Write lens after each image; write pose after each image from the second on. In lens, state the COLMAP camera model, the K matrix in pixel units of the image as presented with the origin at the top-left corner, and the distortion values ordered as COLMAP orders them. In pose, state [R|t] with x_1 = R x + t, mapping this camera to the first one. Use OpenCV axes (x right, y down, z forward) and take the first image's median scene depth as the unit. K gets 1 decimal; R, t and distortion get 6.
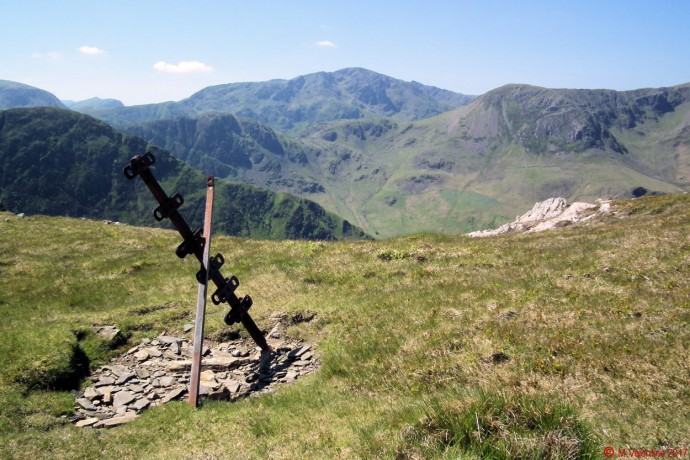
lens RADIAL K [[692.3, 0, 345.0], [0, 692.3, 230.0], [0, 0, 1]] dist [-0.011583, -0.019411]
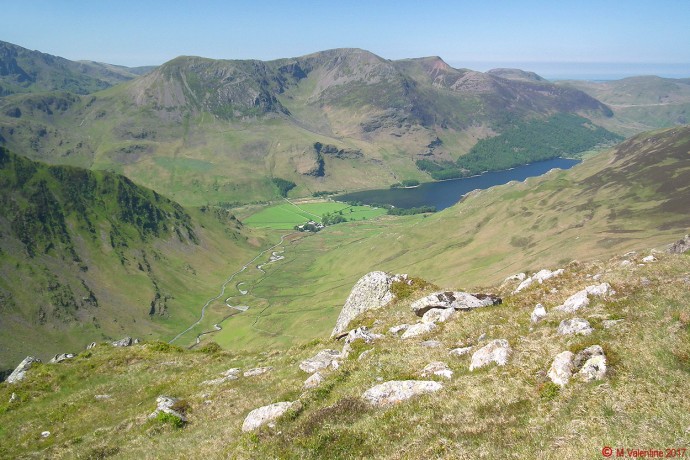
lens RADIAL K [[692.3, 0, 345.0], [0, 692.3, 230.0], [0, 0, 1]] dist [-0.011583, -0.019411]
pose [[0.817754, -0.140158, 0.558241, -0.212125], [0.110137, 0.990080, 0.087244, -0.007885], [-0.564931, -0.009861, 0.825079, -0.045530]]
